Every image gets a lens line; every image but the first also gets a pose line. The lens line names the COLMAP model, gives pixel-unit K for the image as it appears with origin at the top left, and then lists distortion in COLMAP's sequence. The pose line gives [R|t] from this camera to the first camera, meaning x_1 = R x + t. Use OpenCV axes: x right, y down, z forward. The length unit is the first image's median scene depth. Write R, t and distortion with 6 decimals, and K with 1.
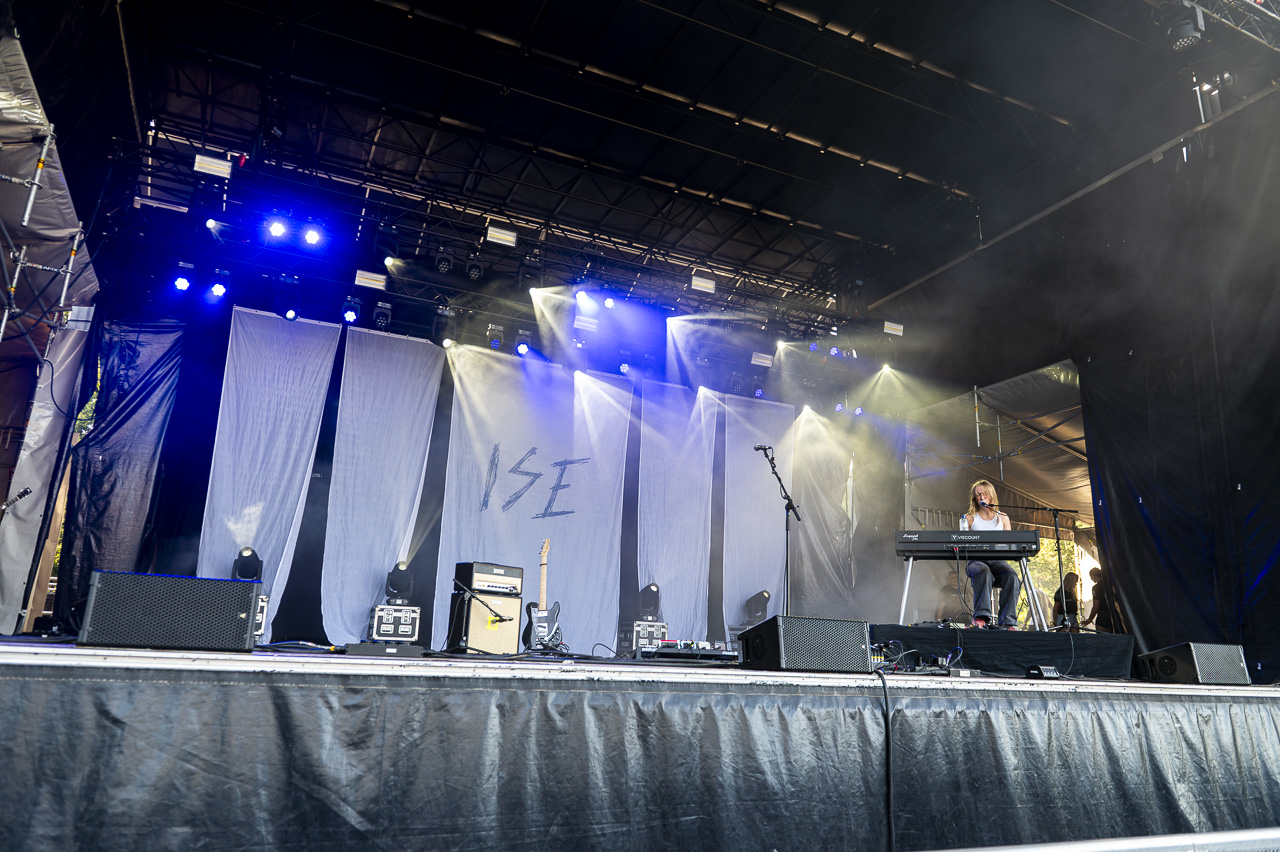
lens RADIAL K [[867.3, 0, 640.0], [0, 867.3, 426.0], [0, 0, 1]] dist [-0.015992, -0.001944]
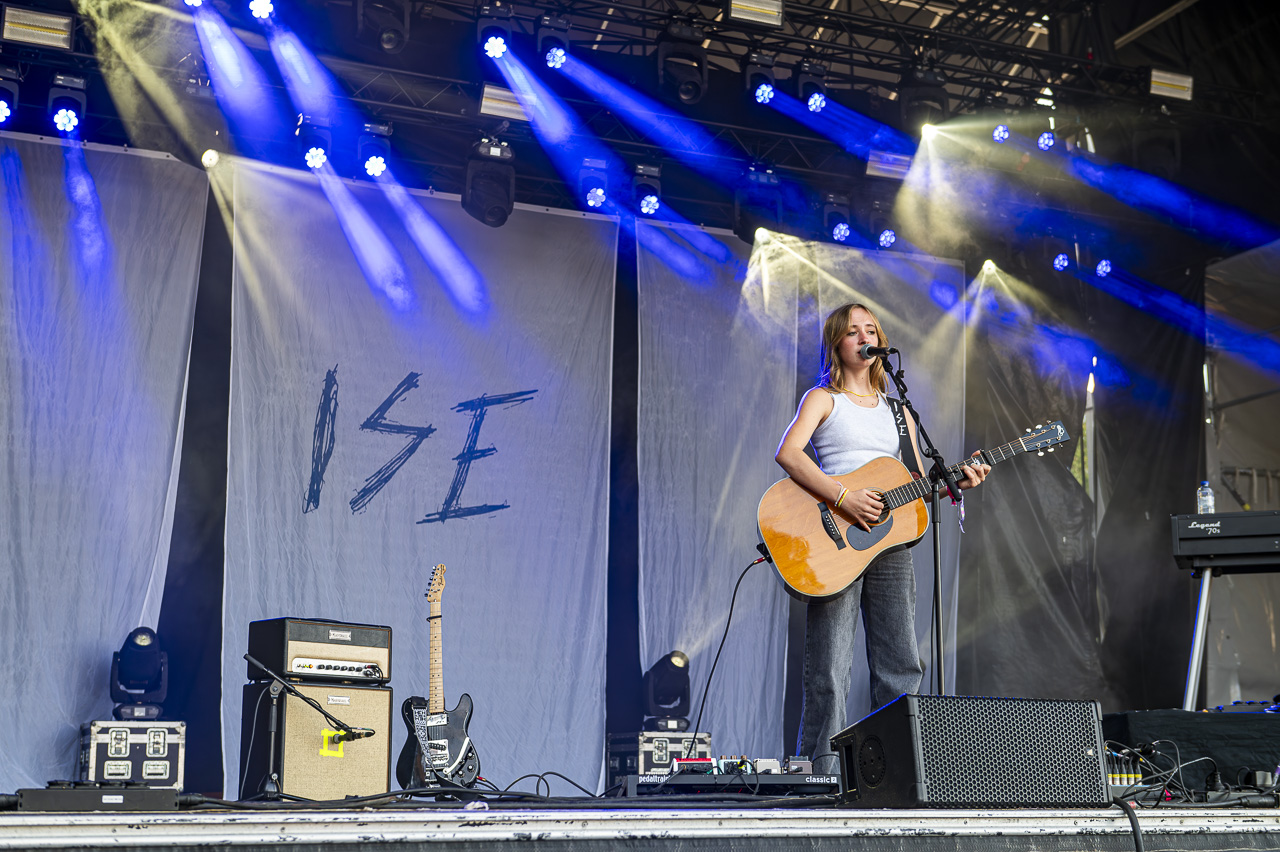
lens RADIAL K [[1864.6, 0, 640.0], [0, 1864.6, 426.0], [0, 0, 1]] dist [0.022830, -0.137378]
pose [[0.999059, -0.043098, -0.004922, 0.008782], [0.043306, 0.997487, 0.056069, 0.001799], [0.002493, -0.056229, 0.998415, -0.013390]]
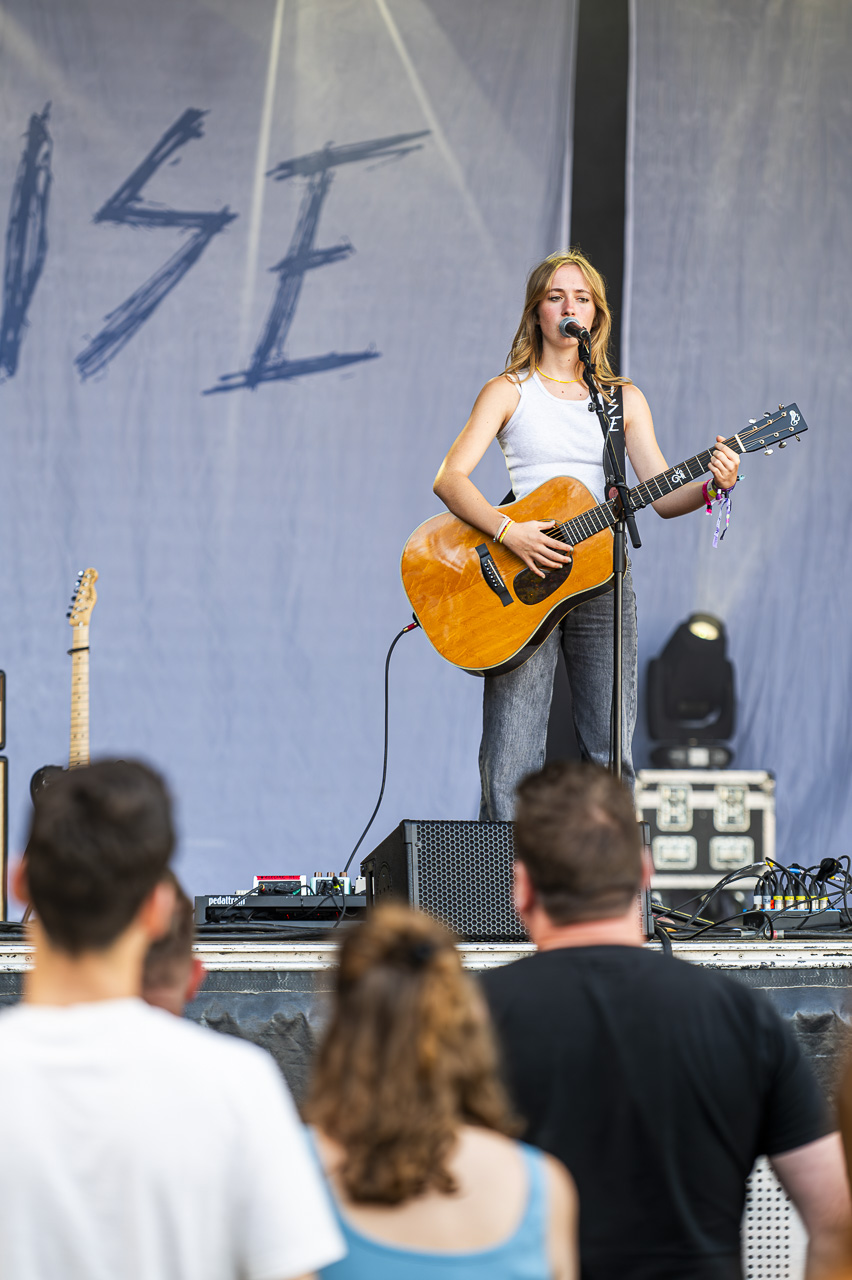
lens RADIAL K [[5059.6, 0, 426.0], [0, 5059.6, 640.0], [0, 0, 1]] dist [-0.067242, -7.464384]
pose [[0.986522, -0.047021, -0.156725, 0.248021], [0.078319, 0.976669, 0.199962, -0.167290], [0.143666, -0.209541, 0.967188, -0.638842]]
